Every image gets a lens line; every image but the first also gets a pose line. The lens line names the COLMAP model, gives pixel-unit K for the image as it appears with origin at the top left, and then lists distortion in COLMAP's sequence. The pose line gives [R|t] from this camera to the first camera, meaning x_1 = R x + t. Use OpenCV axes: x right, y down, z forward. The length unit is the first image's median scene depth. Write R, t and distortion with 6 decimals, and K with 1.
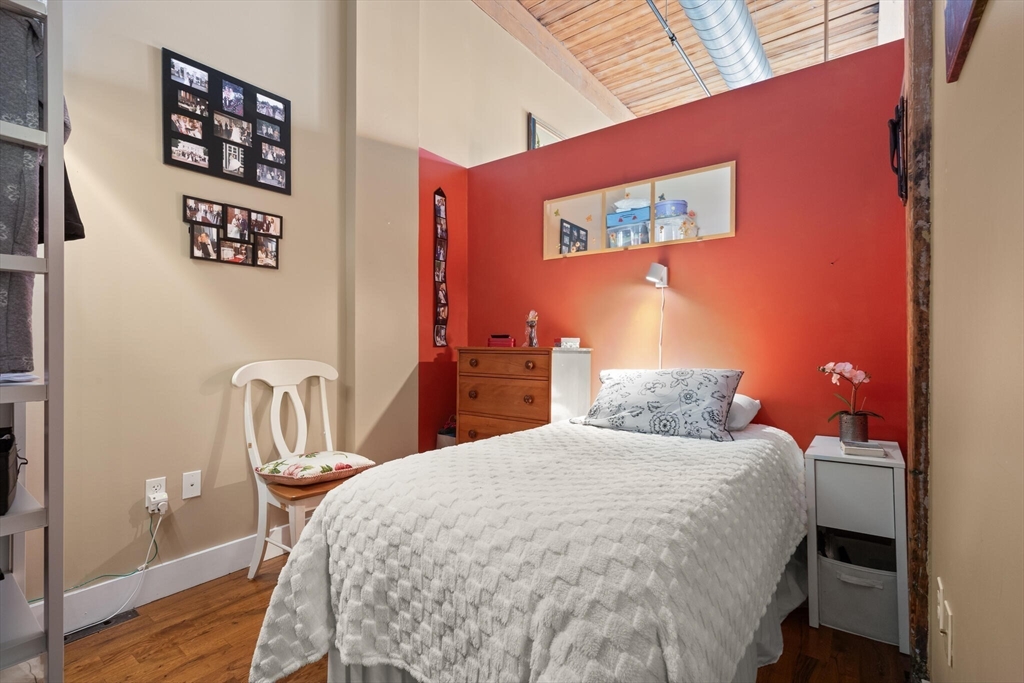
lens RADIAL K [[463.4, 0, 512.0], [0, 463.4, 341.5], [0, 0, 1]] dist [0.000154, 0.000261]
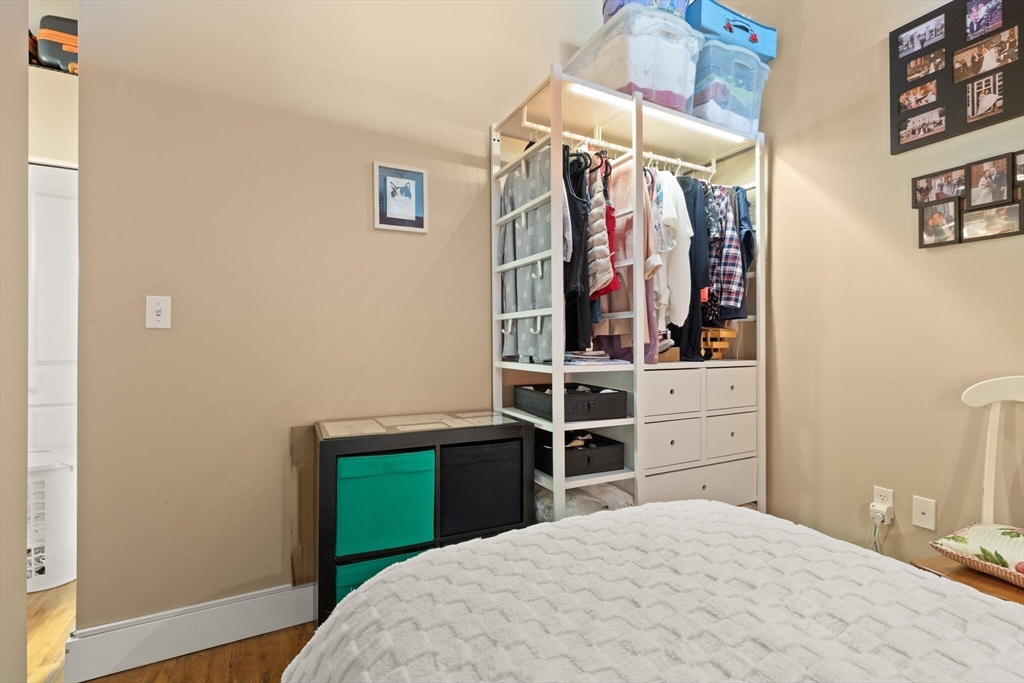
lens RADIAL K [[463.4, 0, 512.0], [0, 463.4, 341.5], [0, 0, 1]] dist [0.000154, 0.000261]
pose [[-0.424831, -0.001859, -0.905271, 0.402284], [0.002350, 0.999992, -0.003157, -0.005115], [0.905270, -0.003468, -0.424823, 0.668092]]
